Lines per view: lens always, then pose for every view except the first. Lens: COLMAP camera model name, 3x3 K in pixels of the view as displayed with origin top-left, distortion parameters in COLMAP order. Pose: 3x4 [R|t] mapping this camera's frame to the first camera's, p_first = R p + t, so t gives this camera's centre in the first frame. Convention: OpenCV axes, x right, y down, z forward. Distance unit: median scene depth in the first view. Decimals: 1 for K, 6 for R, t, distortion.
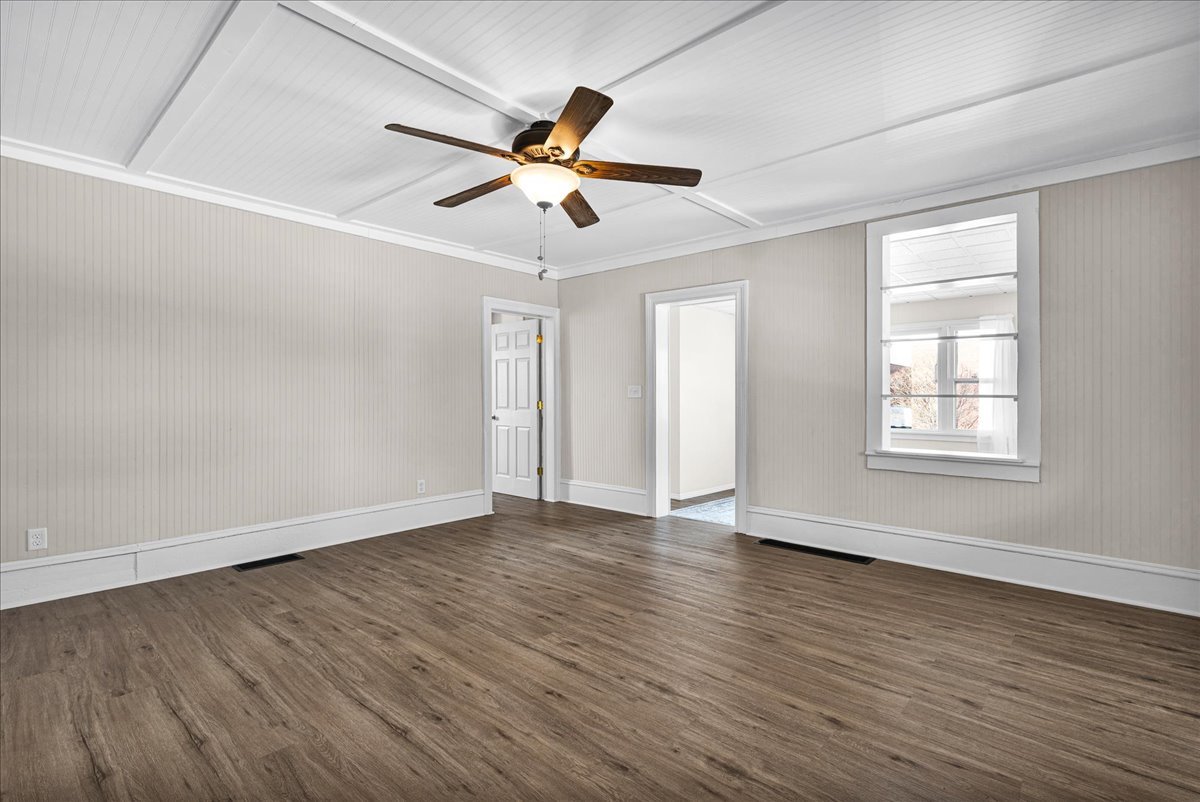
lens RADIAL K [[552.1, 0, 600.2], [0, 552.1, 401.2], [0, 0, 1]] dist [-0.000943, -0.000165]
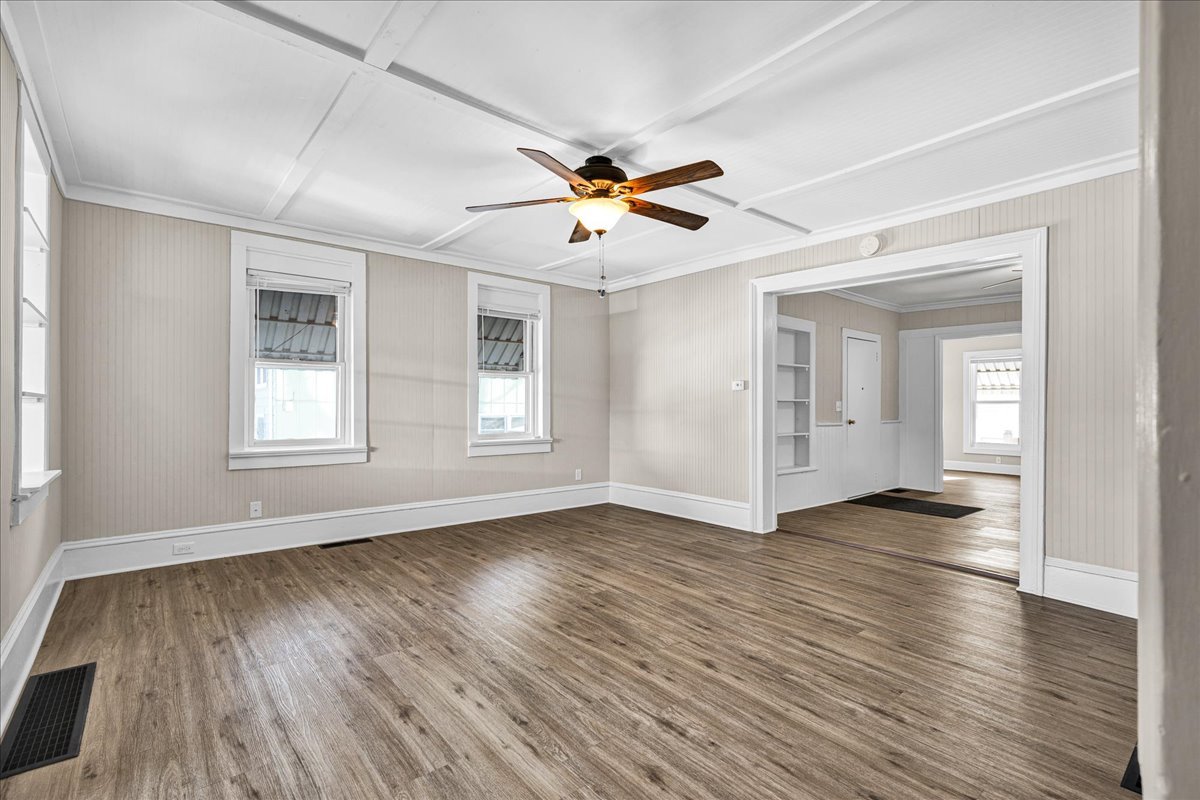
lens RADIAL K [[552.1, 0, 602.2], [0, 552.1, 403.0], [0, 0, 1]] dist [-0.000943, -0.000165]
pose [[-0.989523, -0.009662, 0.144053, -0.266168], [-0.009671, 0.999953, 0.000642, -0.020738], [-0.144052, -0.000758, -0.989570, 2.116684]]
